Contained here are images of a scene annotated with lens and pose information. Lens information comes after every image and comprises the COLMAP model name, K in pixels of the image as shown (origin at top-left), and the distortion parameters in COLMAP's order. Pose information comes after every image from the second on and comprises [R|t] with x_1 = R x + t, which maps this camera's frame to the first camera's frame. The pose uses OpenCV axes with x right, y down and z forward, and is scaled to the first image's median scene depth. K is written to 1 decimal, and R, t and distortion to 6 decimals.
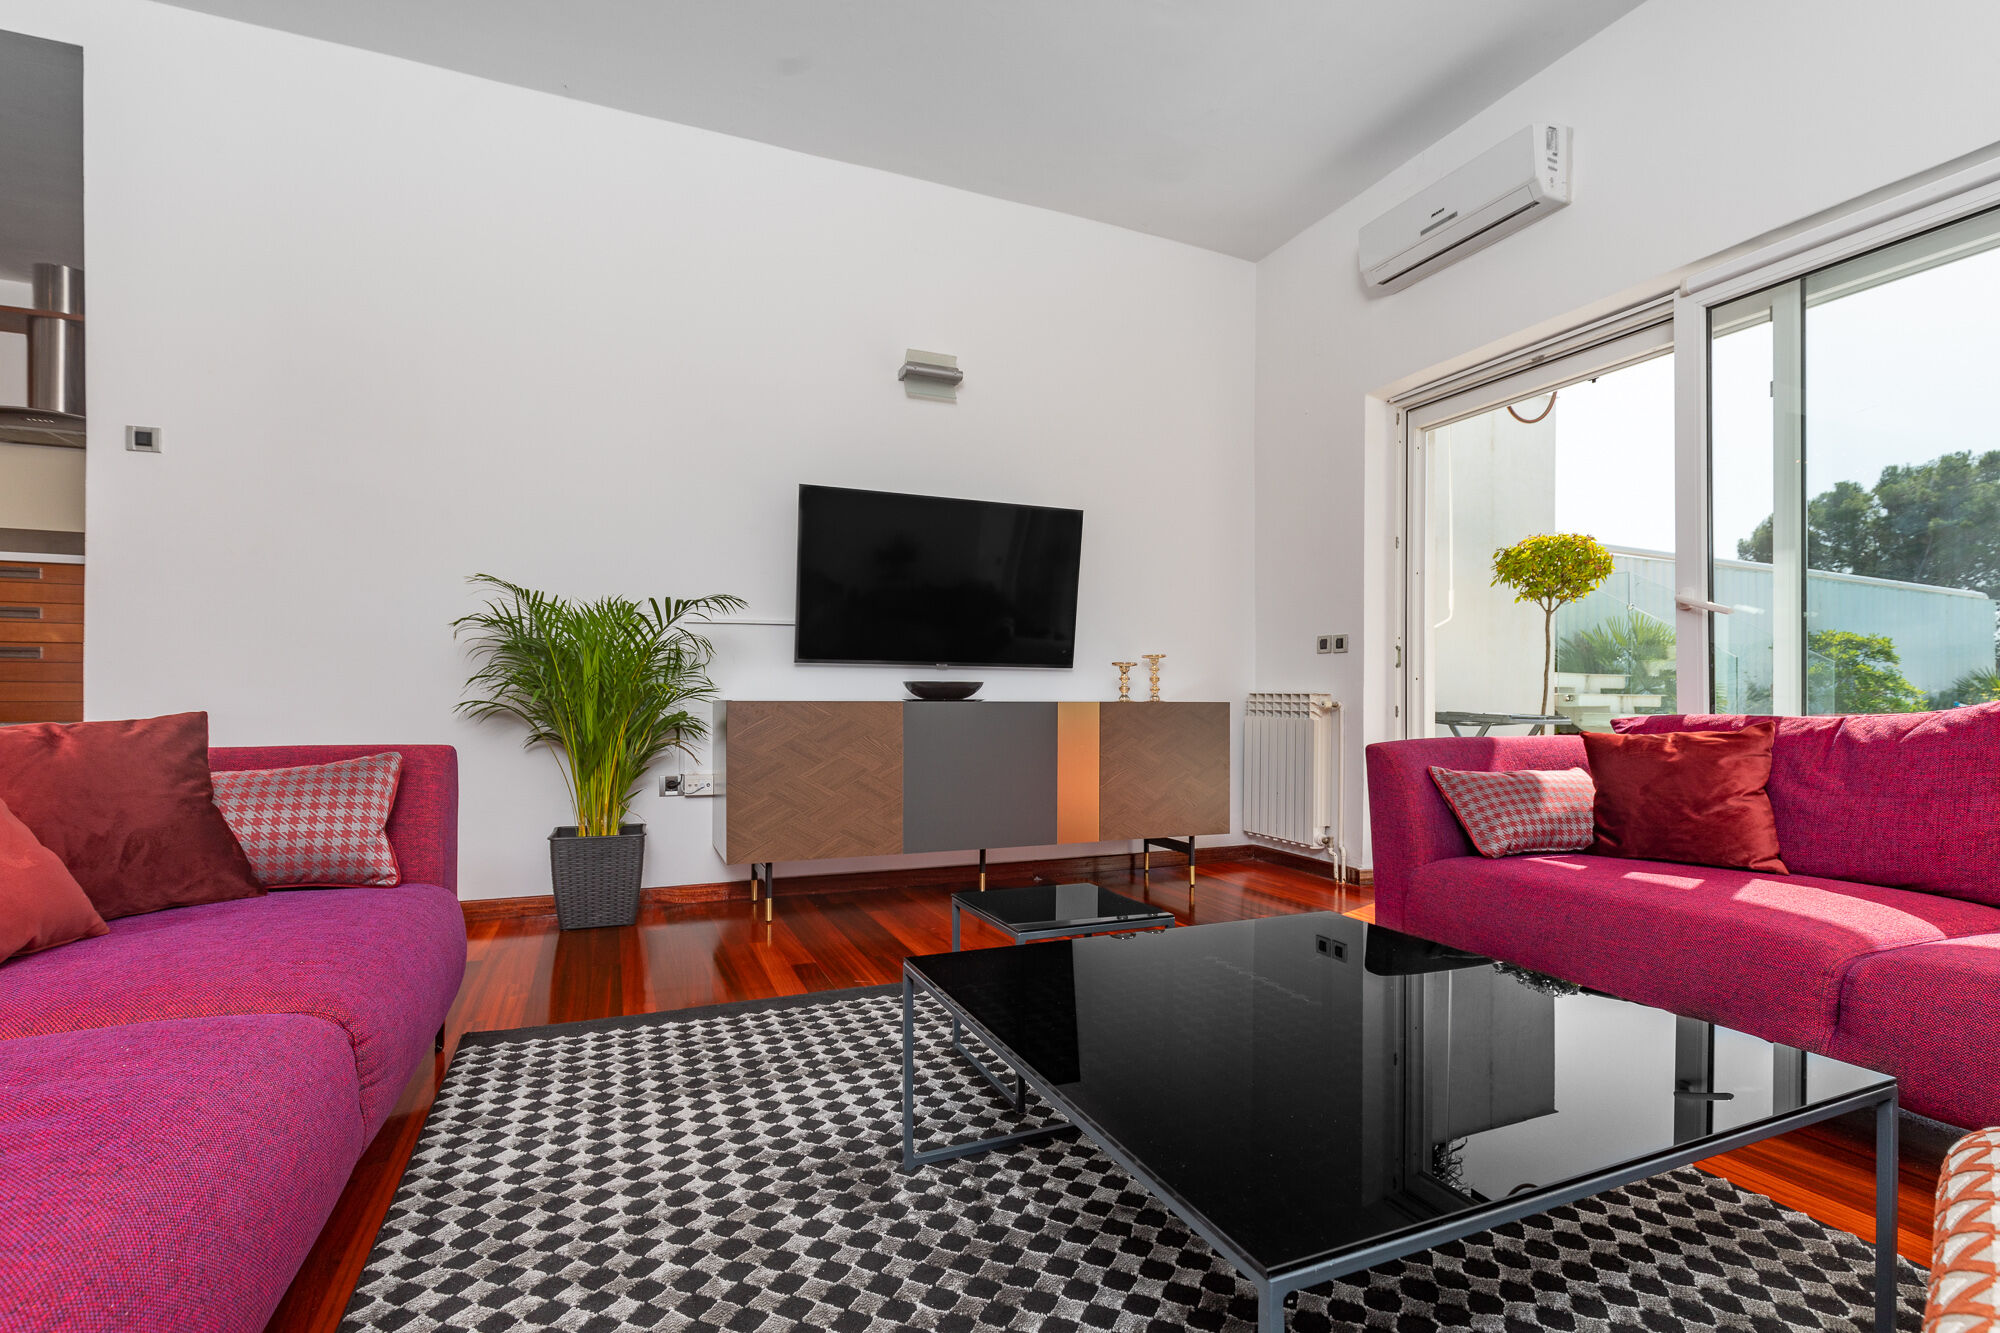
lens RADIAL K [[916.6, 0, 998.2], [0, 916.6, 700.4], [0, 0, 1]] dist [-0.001972, -0.001142]
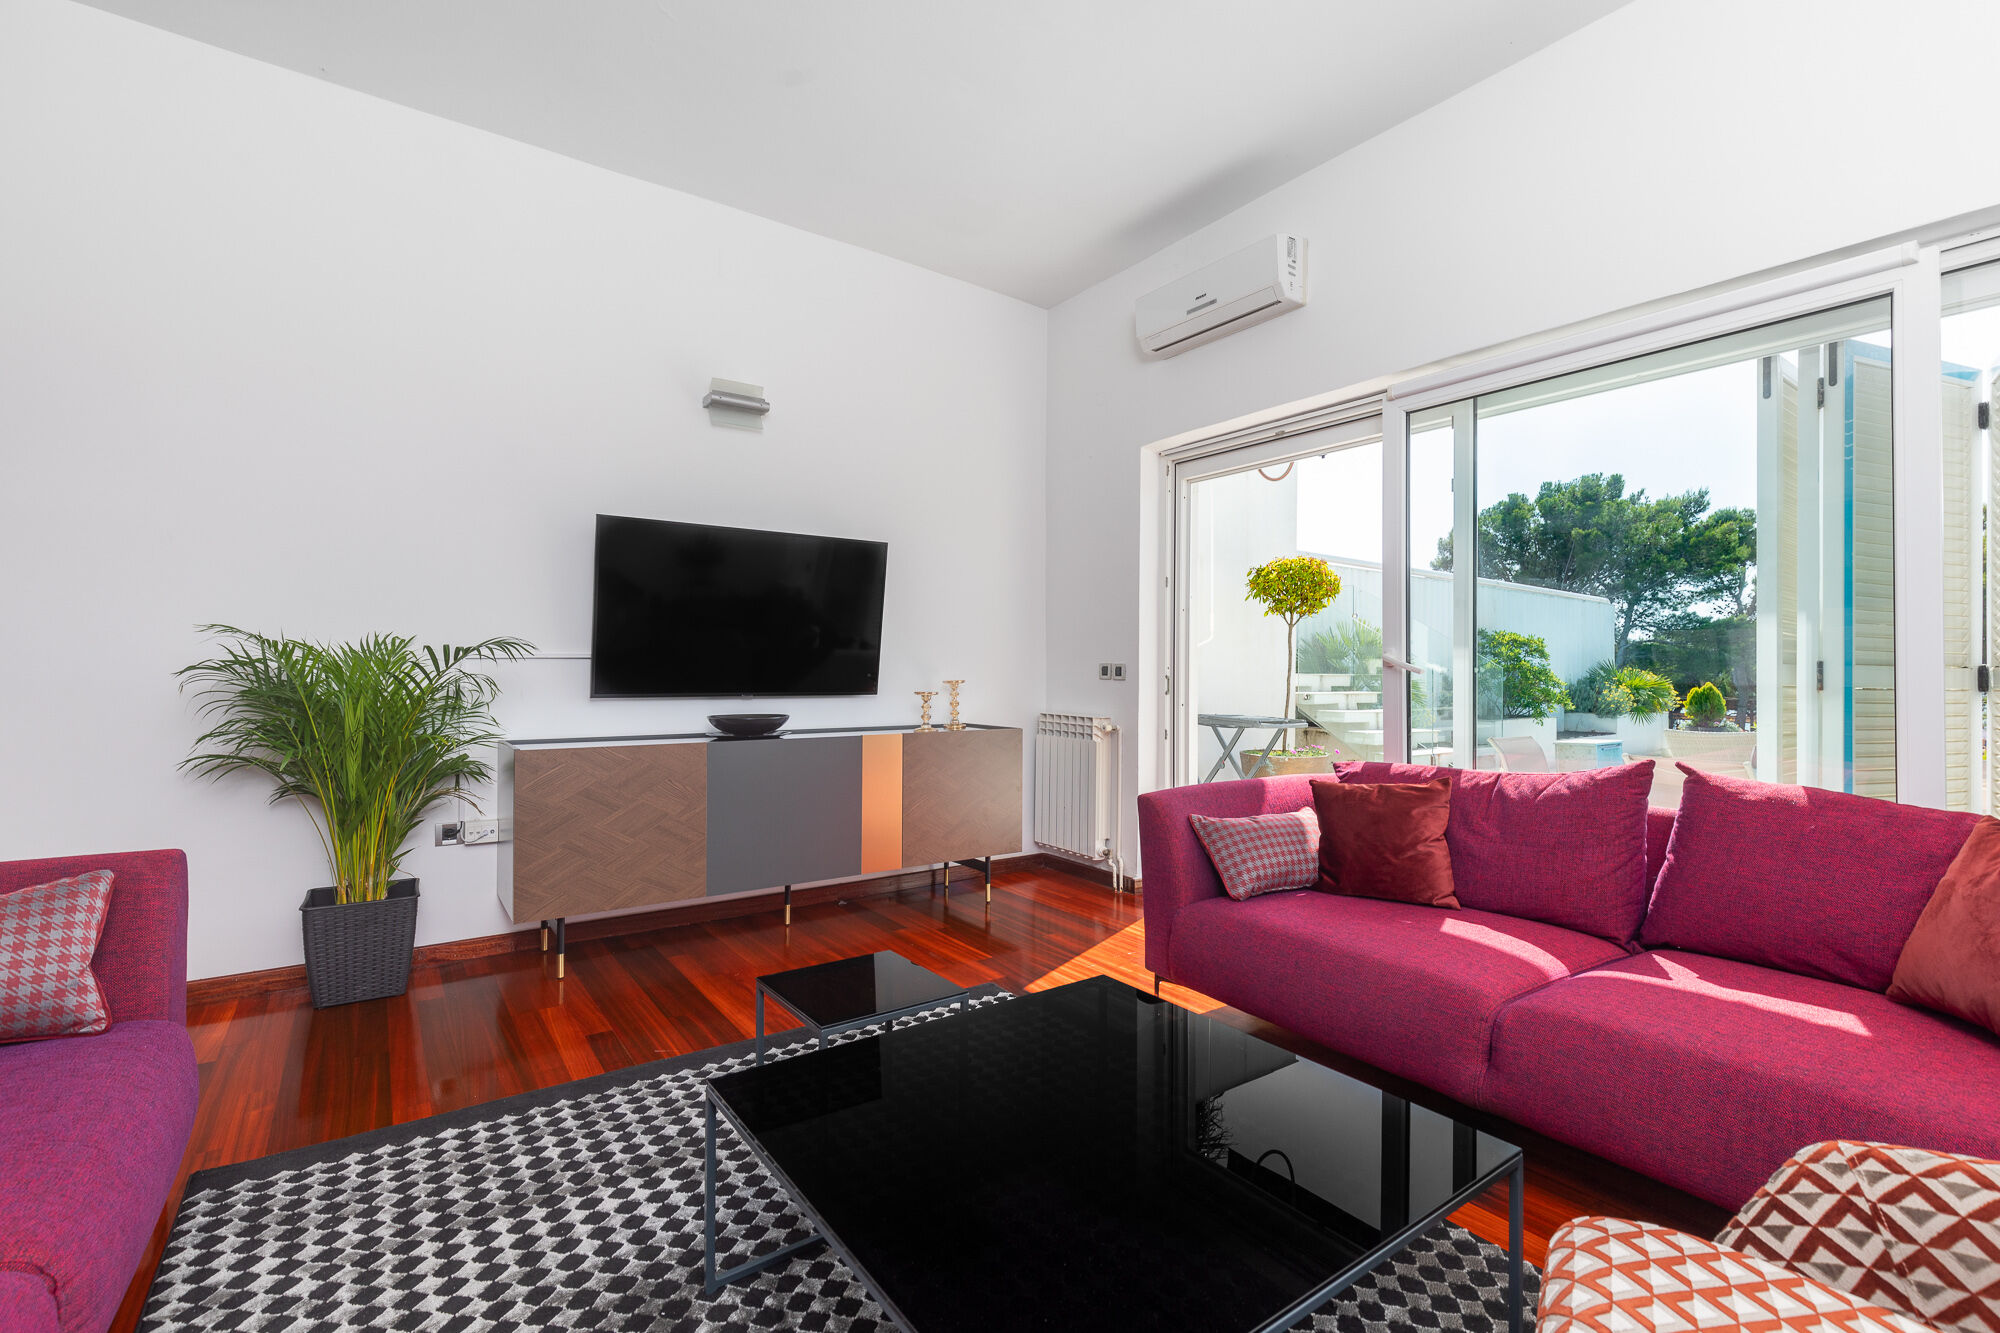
lens RADIAL K [[879.8, 0, 1000.0], [0, 879.8, 666.5], [0, 0, 1]] dist [0.006127, -0.000114]
pose [[0.976206, 0.003195, 0.216821, 0.000926], [-0.002335, 0.999988, -0.004219, -0.087880], [-0.216832, 0.003613, 0.976202, -0.016603]]
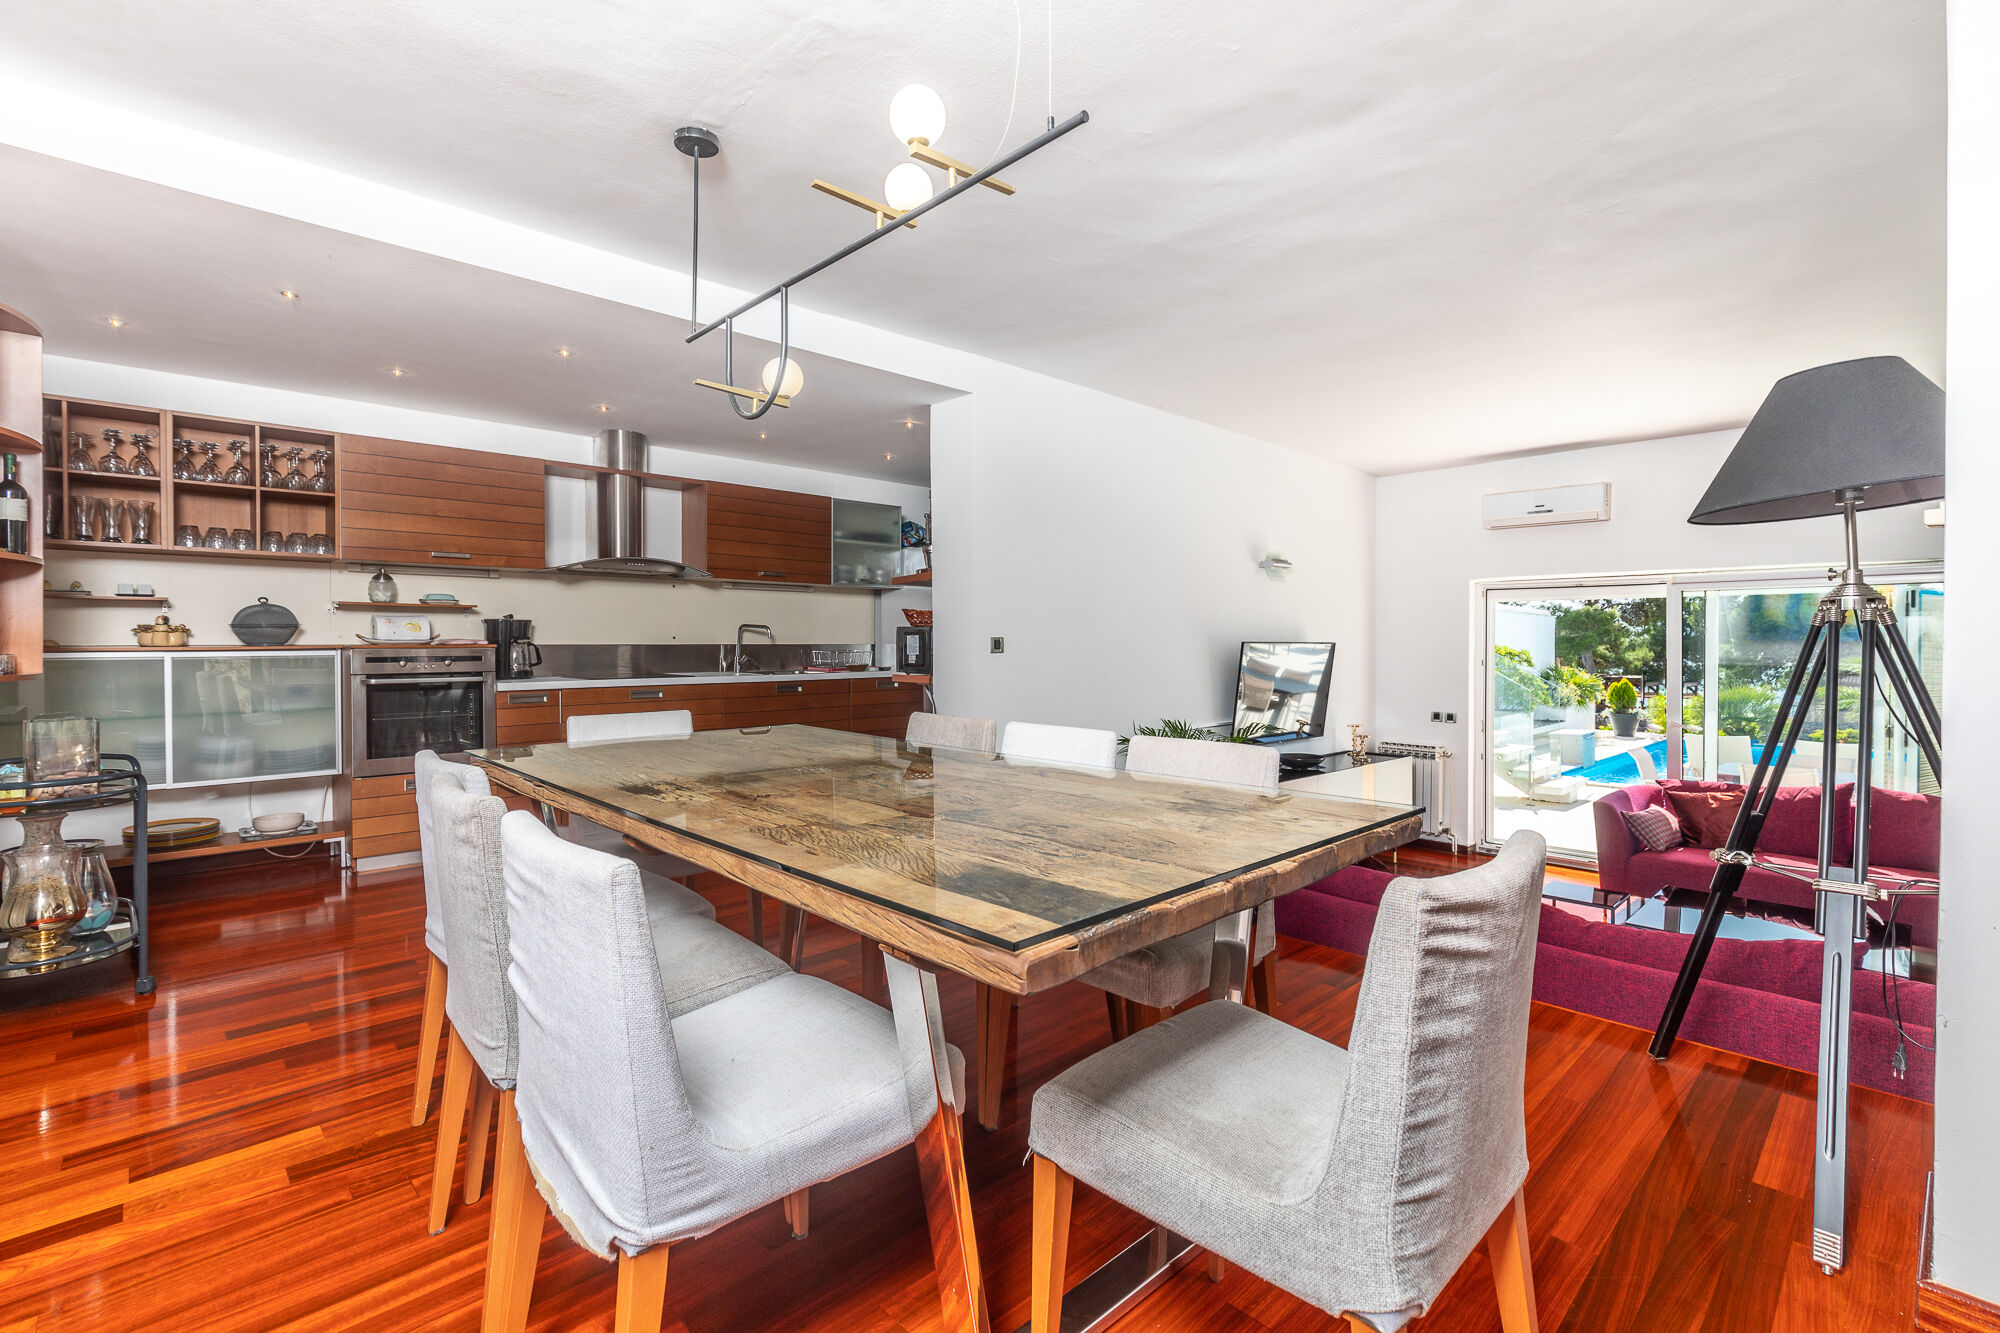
lens RADIAL K [[892.3, 0, 994.7], [0, 892.3, 656.2], [0, 0, 1]] dist [0.000730, -0.000075]
pose [[0.938088, -0.006970, 0.346326, -1.468177], [0.002691, 0.999914, 0.012833, -0.285305], [-0.346386, -0.011107, 0.938026, -0.445474]]
